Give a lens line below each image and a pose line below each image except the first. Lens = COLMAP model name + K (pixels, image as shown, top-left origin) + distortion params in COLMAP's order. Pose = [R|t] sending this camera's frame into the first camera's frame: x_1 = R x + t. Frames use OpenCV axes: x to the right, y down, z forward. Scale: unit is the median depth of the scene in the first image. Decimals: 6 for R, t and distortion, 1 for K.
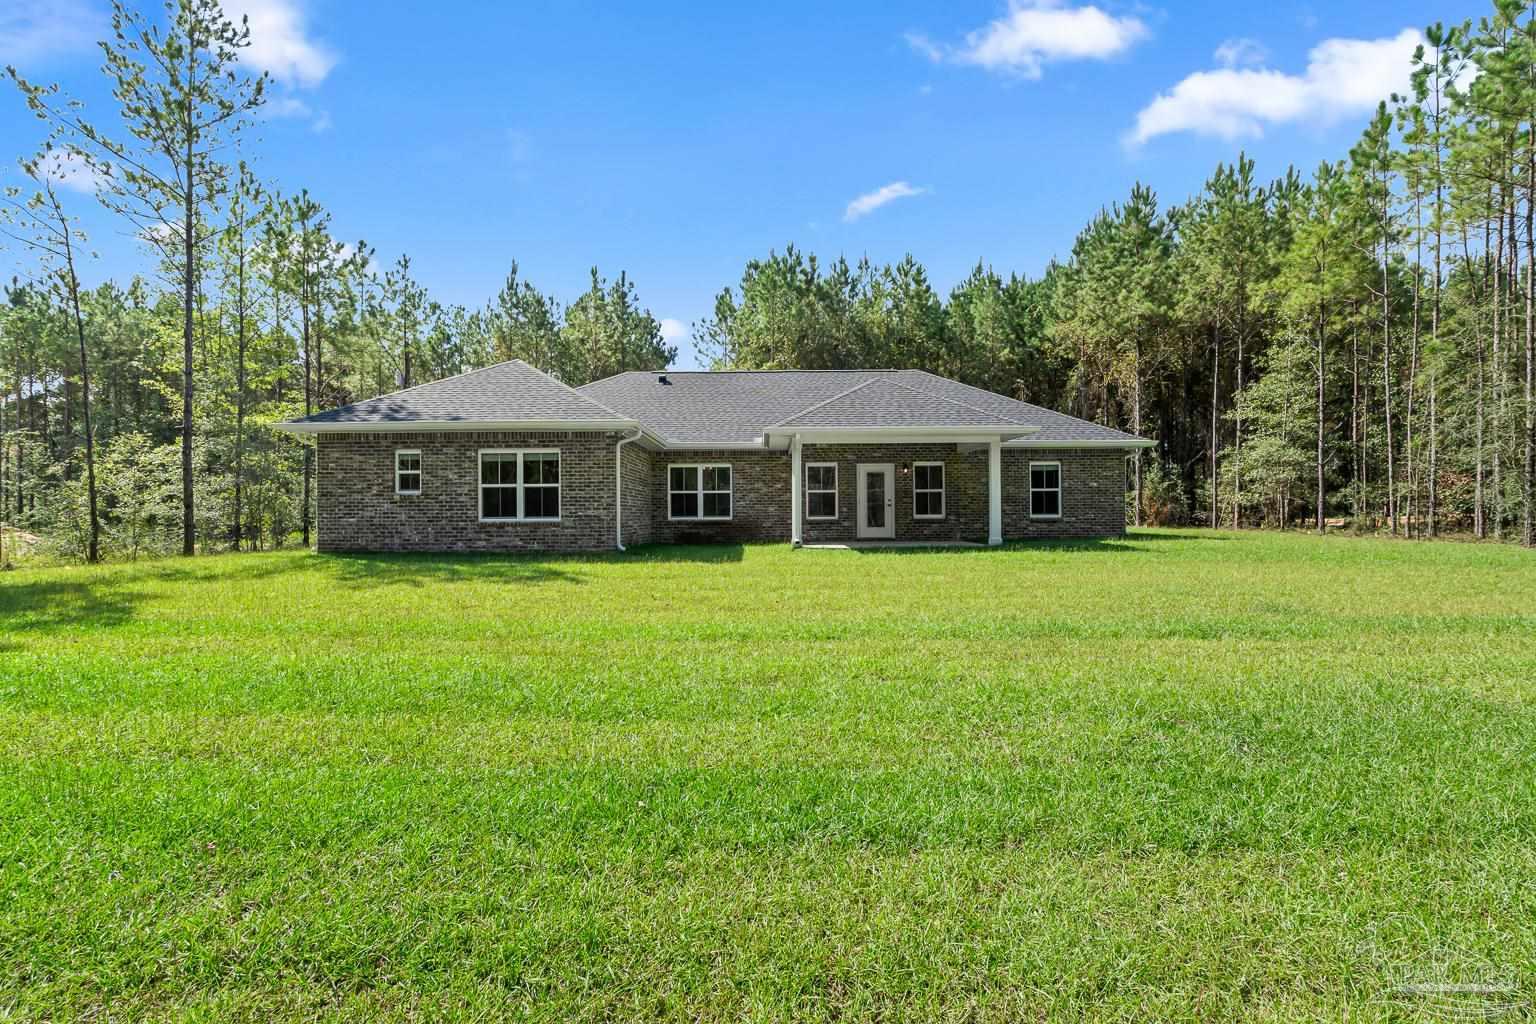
lens RADIAL K [[697.6, 0, 760.7], [0, 697.6, 516.7], [0, 0, 1]] dist [-0.004044, 0.001138]
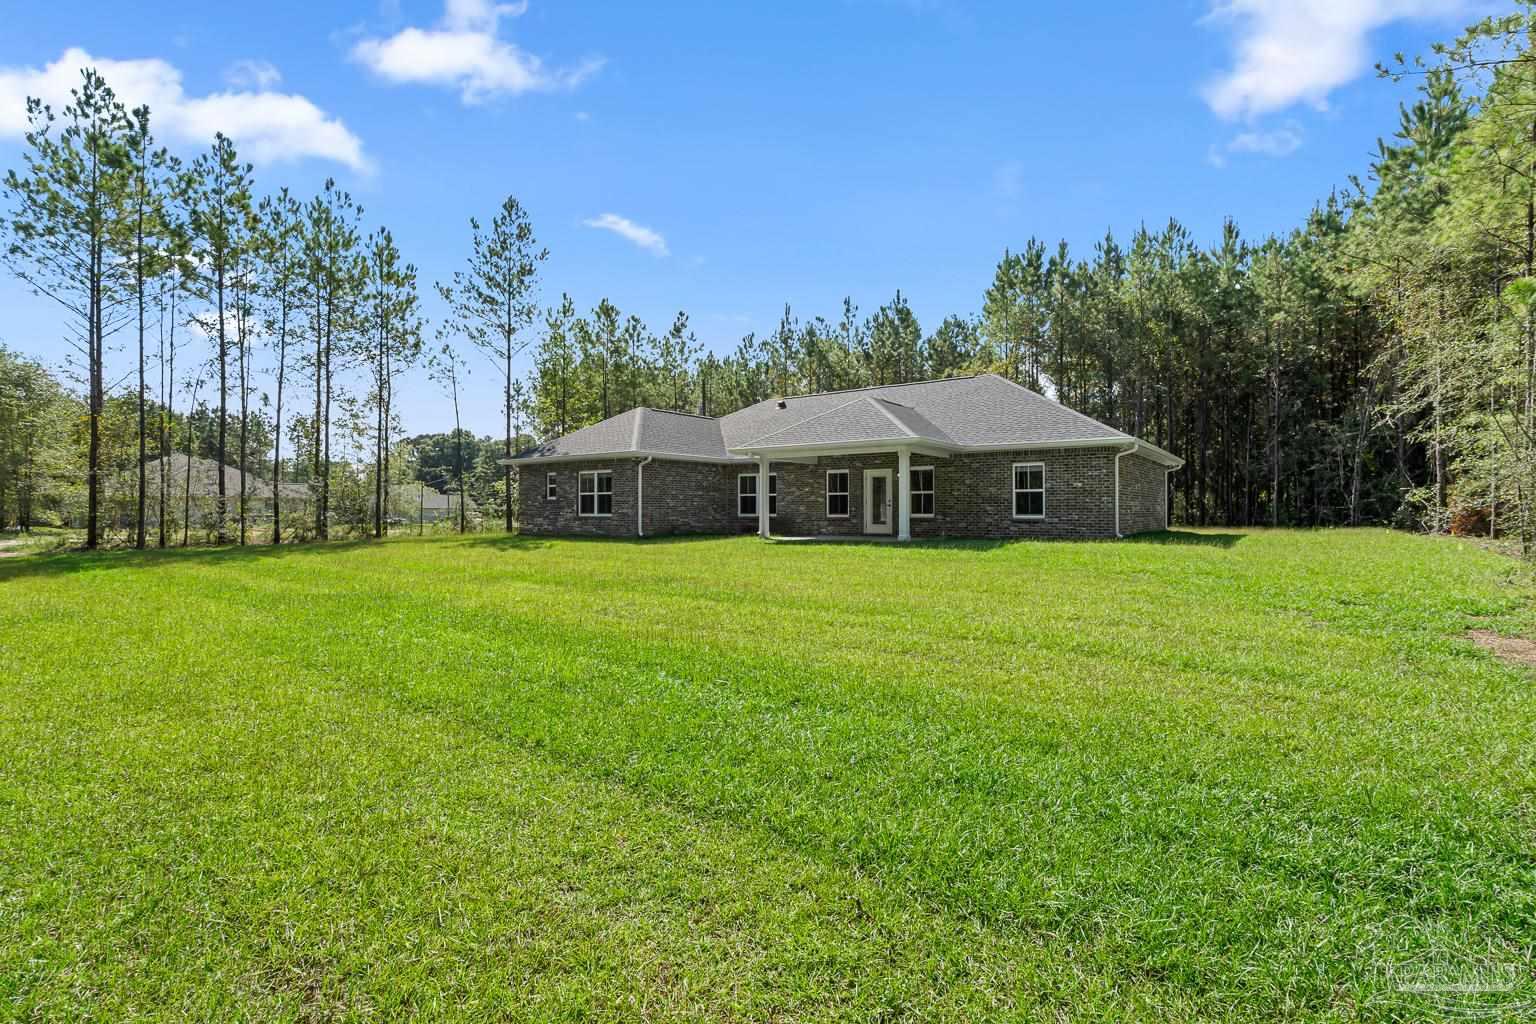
lens RADIAL K [[697.6, 0, 760.7], [0, 697.6, 516.7], [0, 0, 1]] dist [-0.004044, 0.001138]
pose [[0.809624, 0.011519, -0.586836, 0.688688], [-0.006681, 0.999923, 0.010410, -0.008459], [0.586911, -0.004507, 0.809639, -0.053047]]
